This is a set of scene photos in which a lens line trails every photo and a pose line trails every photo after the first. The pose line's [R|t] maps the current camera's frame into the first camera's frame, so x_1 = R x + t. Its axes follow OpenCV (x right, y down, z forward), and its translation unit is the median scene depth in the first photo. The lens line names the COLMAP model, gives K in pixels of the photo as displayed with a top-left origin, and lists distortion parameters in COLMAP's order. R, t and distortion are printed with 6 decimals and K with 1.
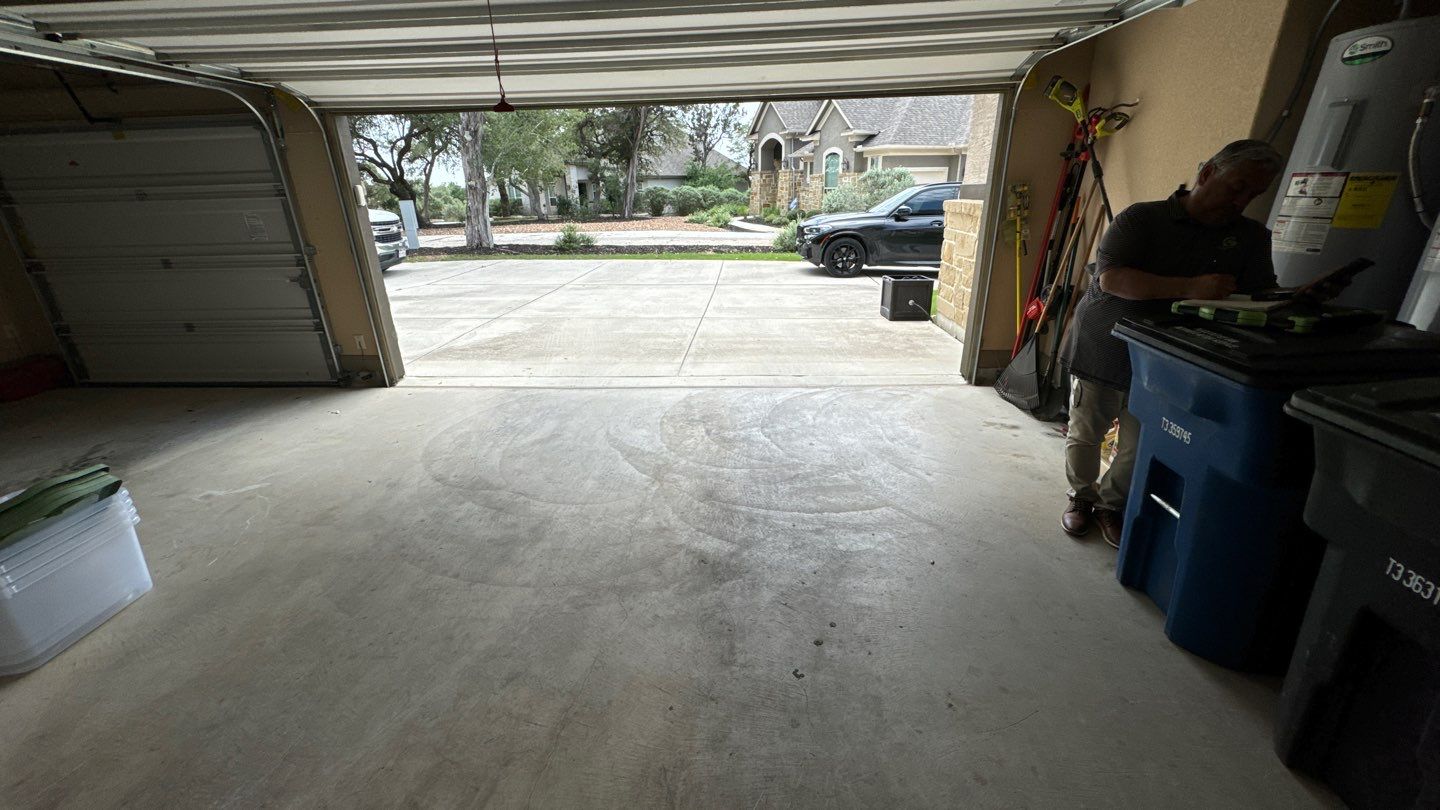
lens RADIAL K [[569.0, 0, 721.1], [0, 569.0, 404.9], [0, 0, 1]] dist [-0.003610, 0.000909]
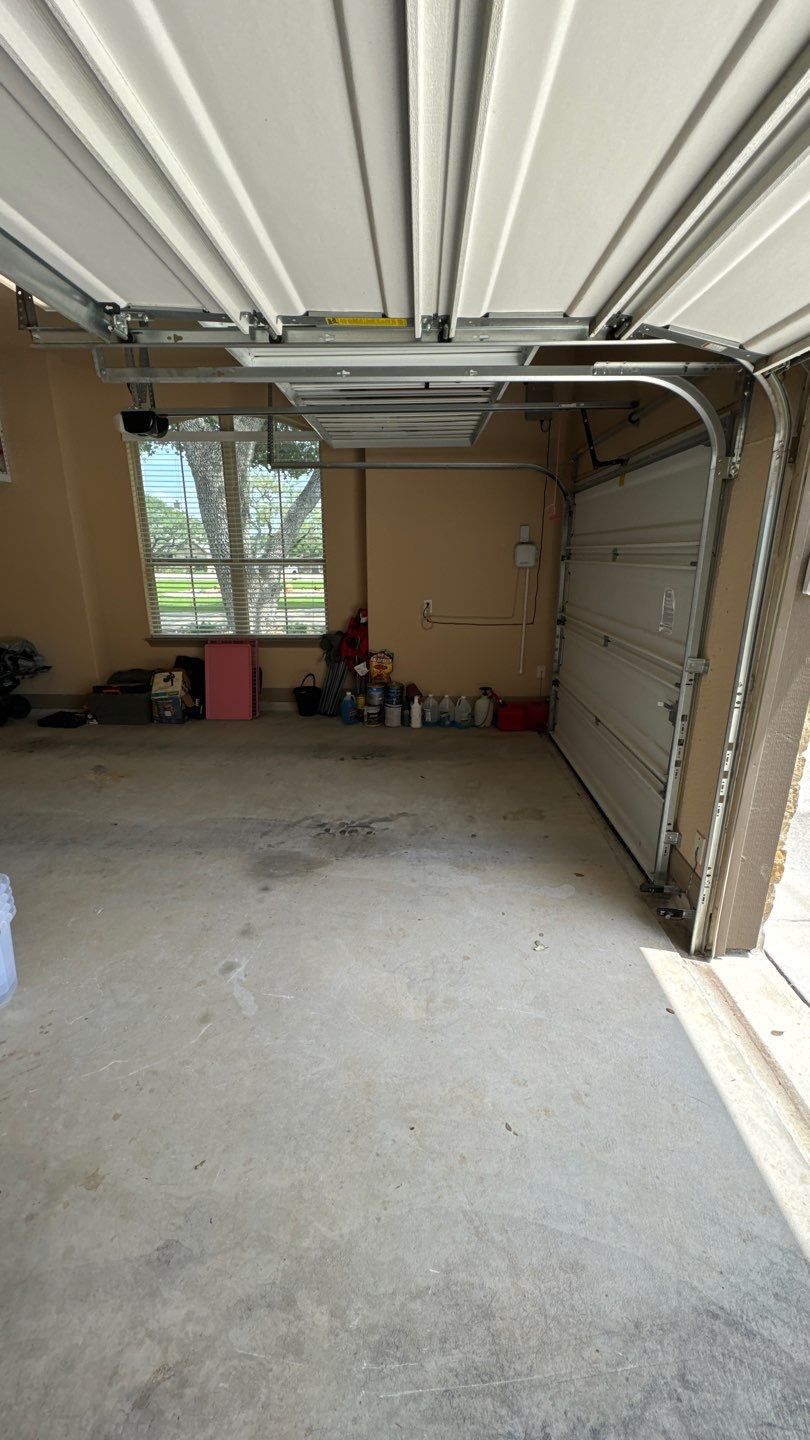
lens RADIAL K [[569.0, 0, 407.9], [0, 569.0, 722.2], [0, 0, 1]] dist [-0.003610, 0.000909]
pose [[0.040114, 0.308615, -0.950341, -0.257161], [-0.364846, 0.889959, 0.273607, -0.335725], [0.930203, 0.335753, 0.148297, 0.843754]]
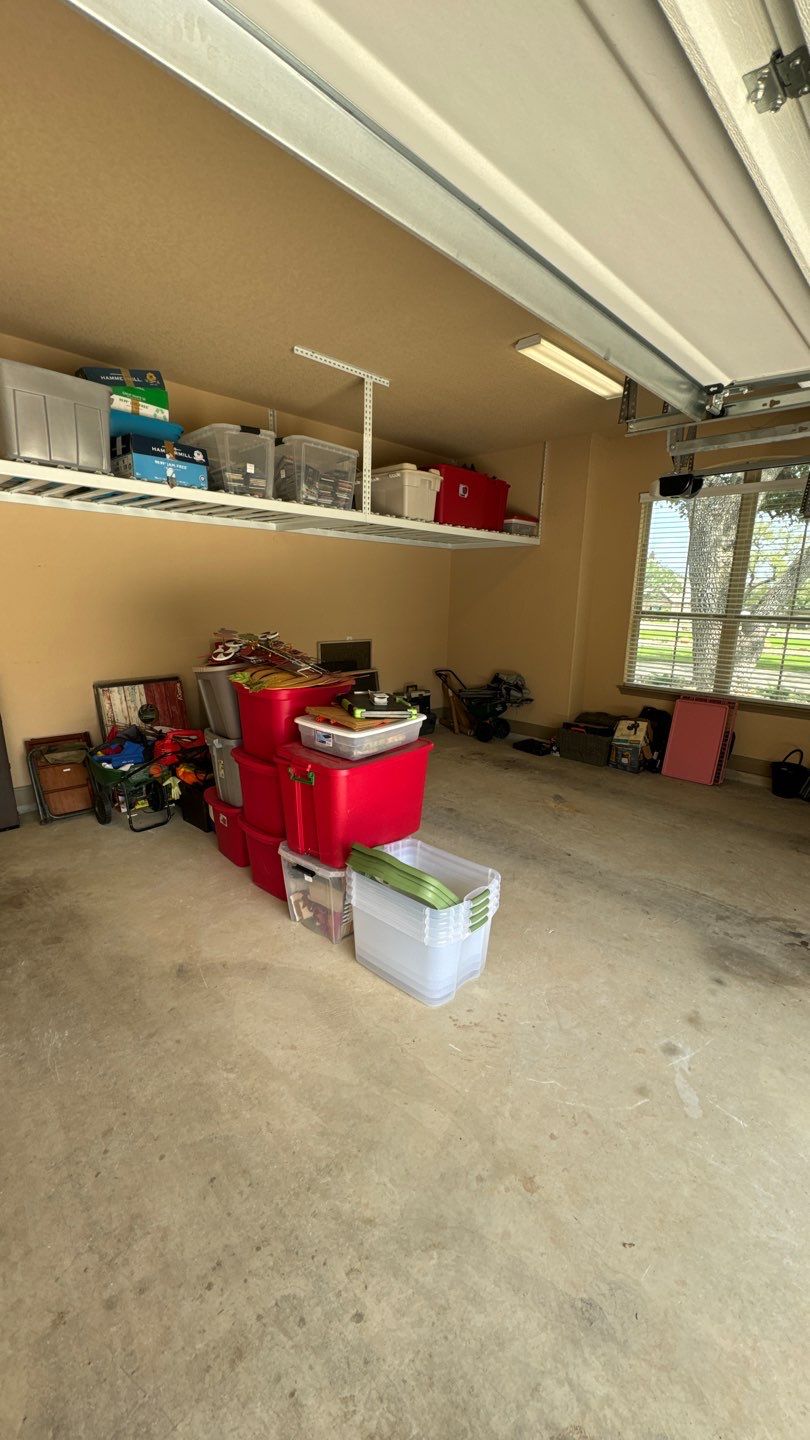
lens RADIAL K [[569.0, 0, 405.0], [0, 569.0, 722.1], [0, 0, 1]] dist [-0.003610, 0.000909]
pose [[-0.656174, 0.172946, -0.734524, -0.227193], [-0.280497, 0.847739, 0.450179, -0.323534], [0.700541, 0.501427, -0.507753, 0.781356]]
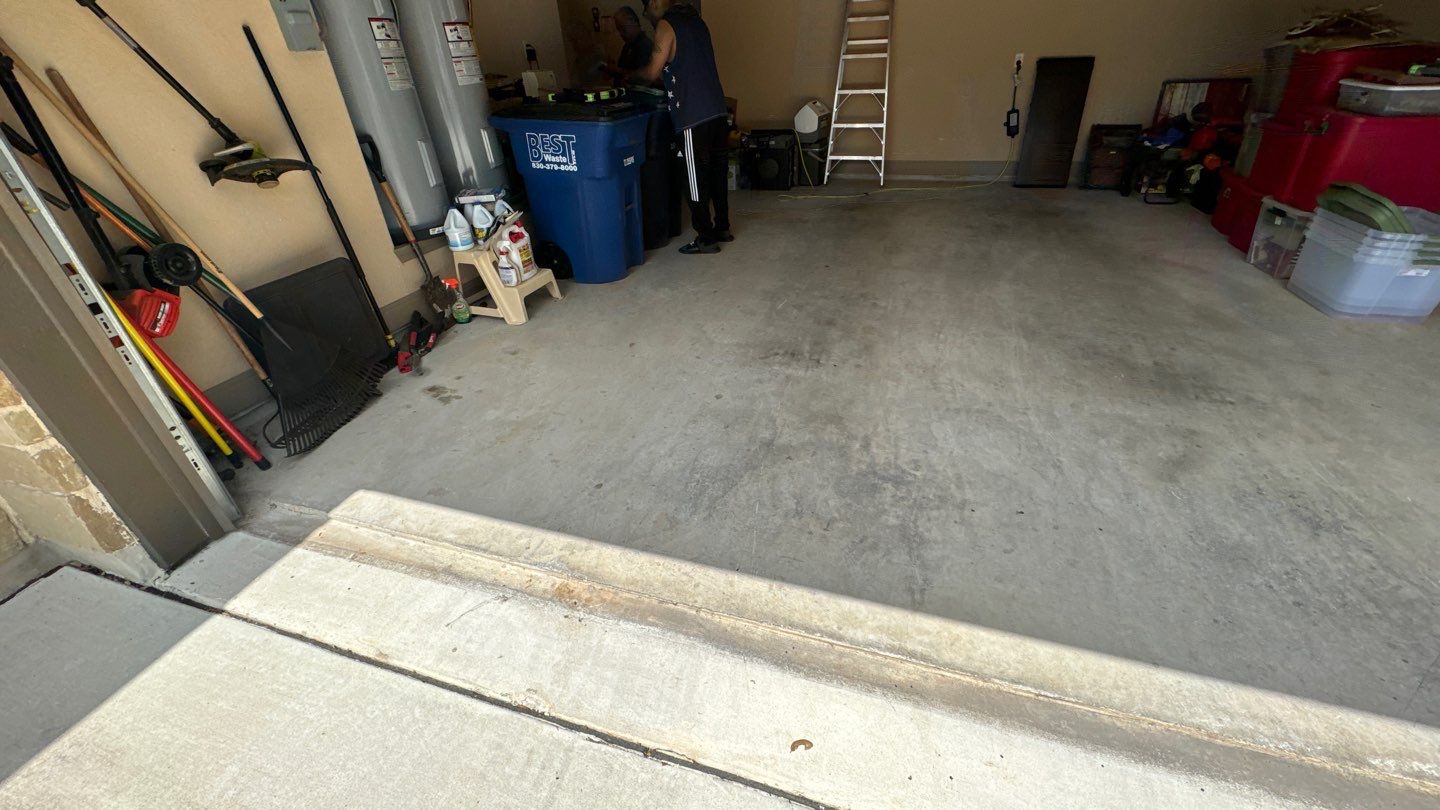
lens RADIAL K [[569.0, 0, 719.7], [0, 569.0, 405.3], [0, 0, 1]] dist [-0.003610, 0.000909]
pose [[-0.966805, -0.076948, 0.243652, -0.017419], [0.149445, 0.603174, 0.783484, -0.469463], [-0.207252, 0.793889, -0.571652, 1.372910]]
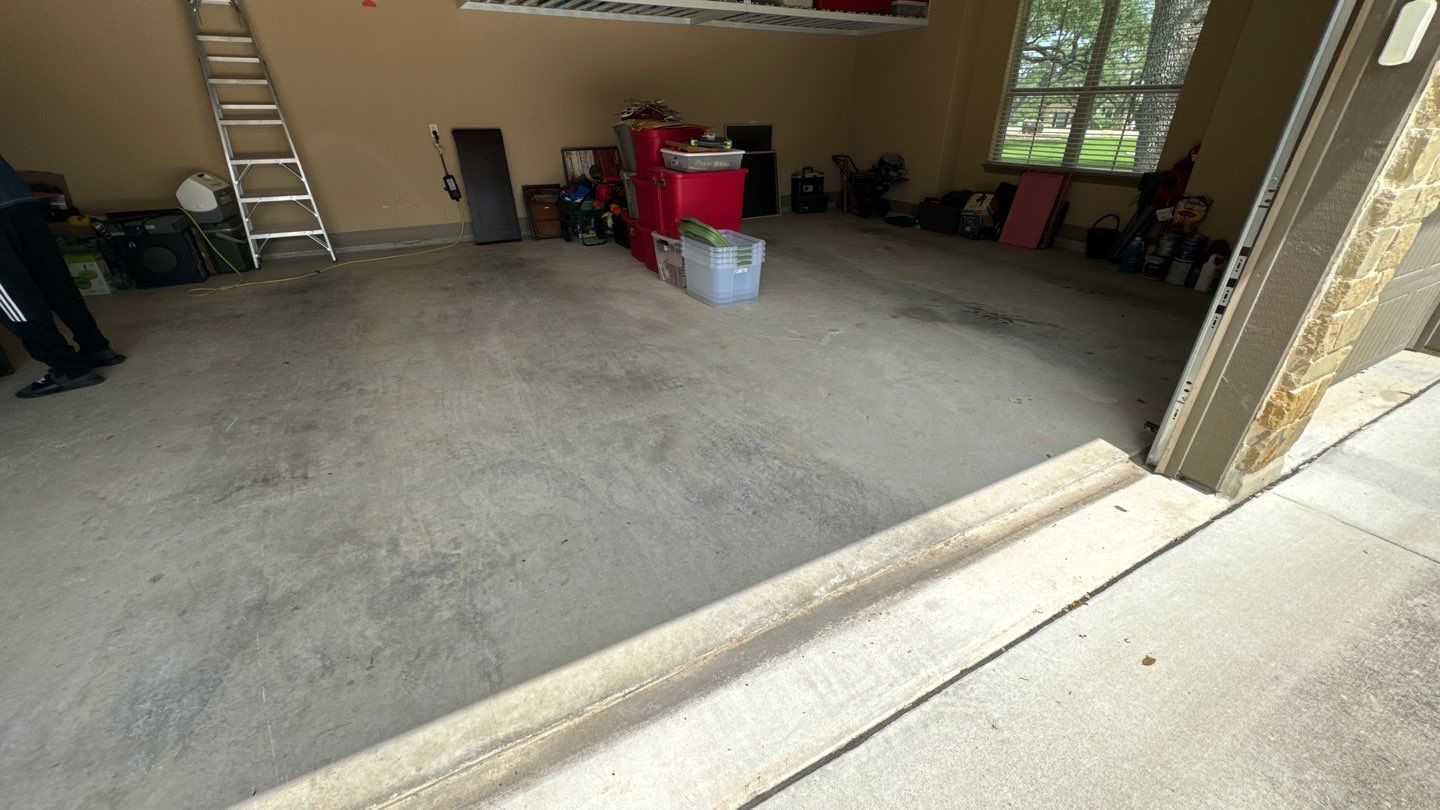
lens RADIAL K [[569.0, 0, 721.3], [0, 569.0, 405.4], [0, 0, 1]] dist [-0.003610, 0.000909]
pose [[-0.839990, 0.270905, -0.470135, -0.066571], [-0.180144, 0.678066, 0.712583, -0.472611], [0.511825, 0.683255, -0.520767, 1.372326]]
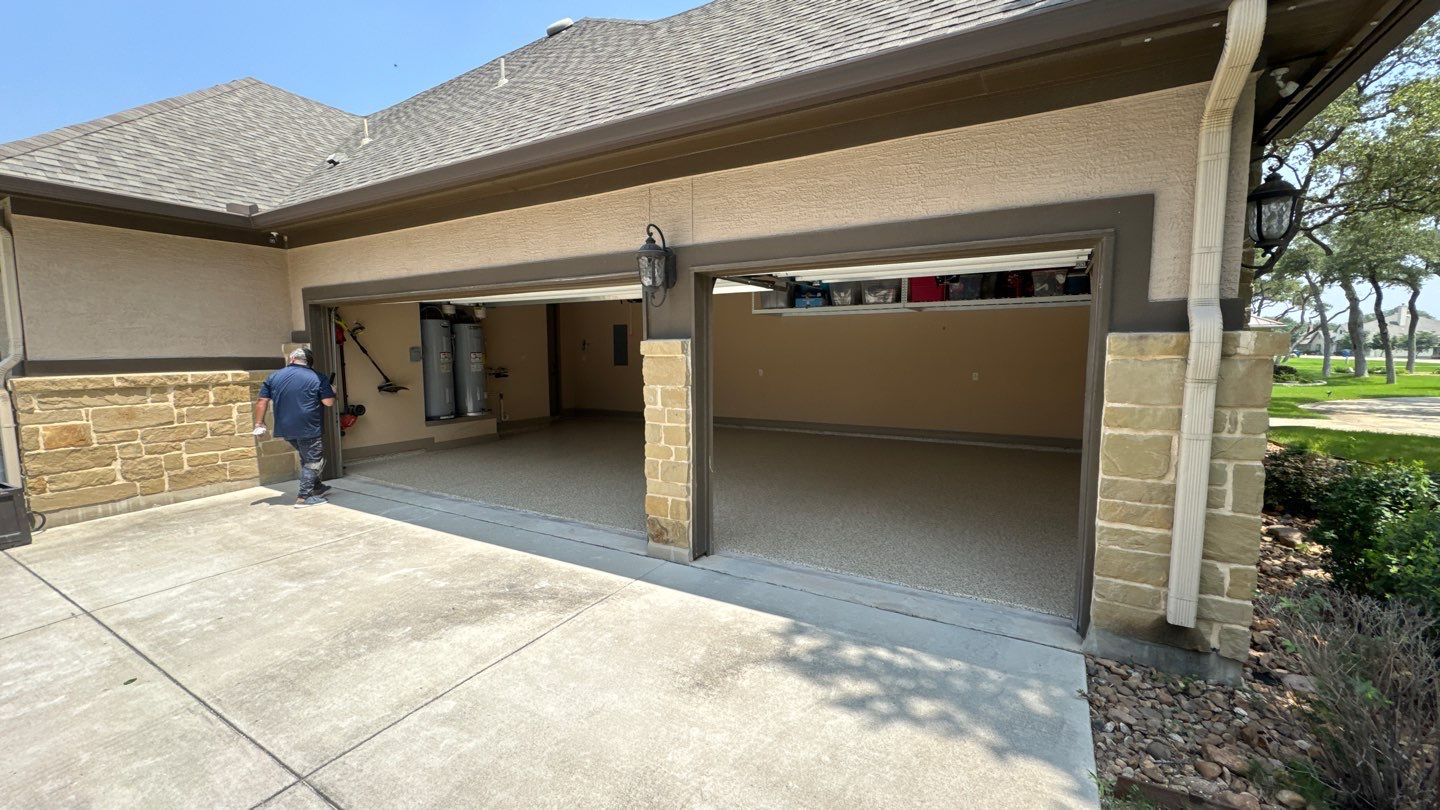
lens RADIAL K [[569.0, 0, 723.9], [0, 569.0, 403.1], [0, 0, 1]] dist [-0.003610, 0.000909]
pose [[-0.900648, -0.014861, 0.434296, -1.444062], [0.179560, 0.897377, 0.403080, -0.813135], [-0.395717, 0.441015, -0.805551, 2.170151]]
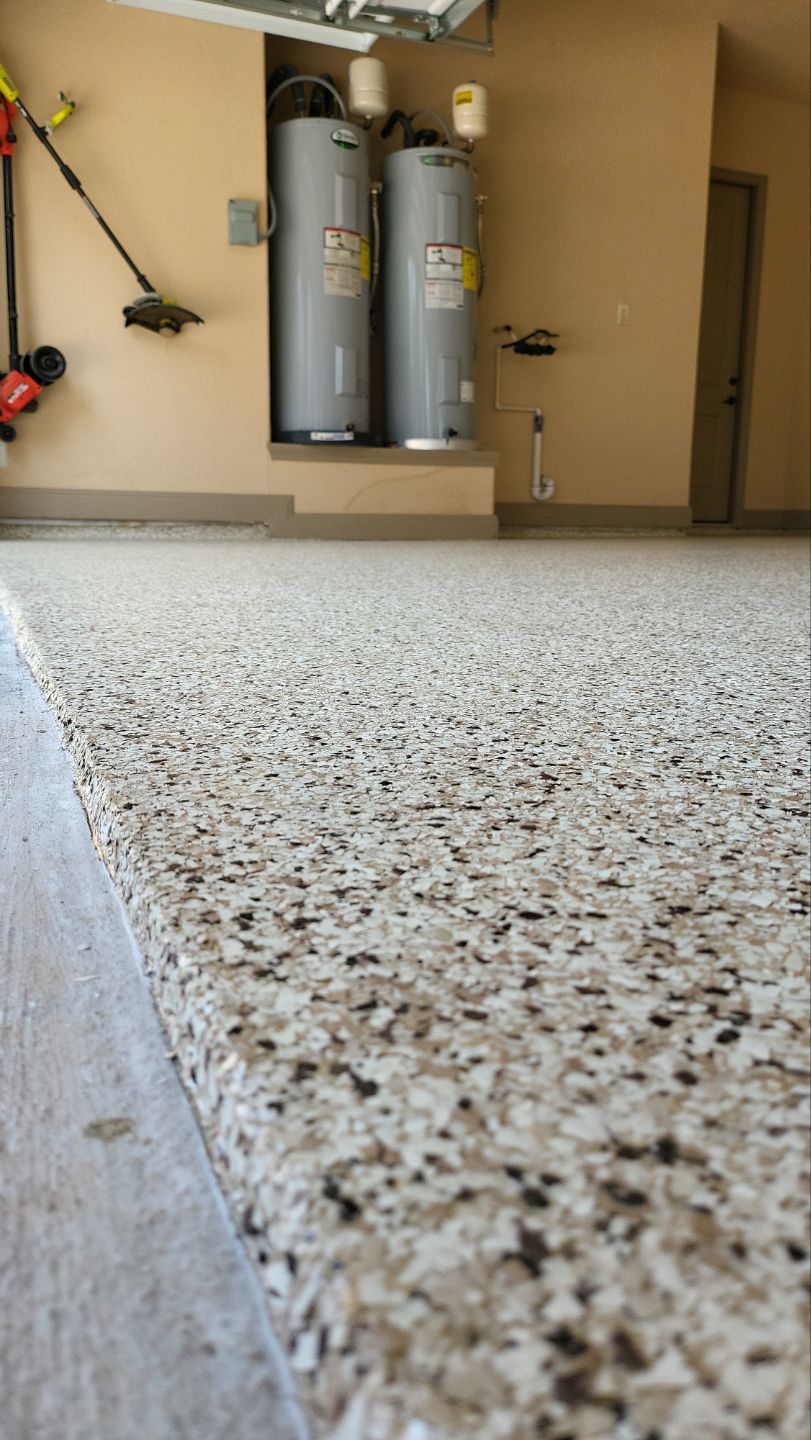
lens RADIAL K [[1025.9, 0, 404.7], [0, 1025.9, 727.6], [0, 0, 1]] dist [0.008387, -0.001734]
pose [[-0.439410, -0.158457, 0.884200, -0.721000], [0.326313, 0.888920, 0.321466, -0.074421], [-0.836922, 0.429782, -0.338894, 1.304367]]
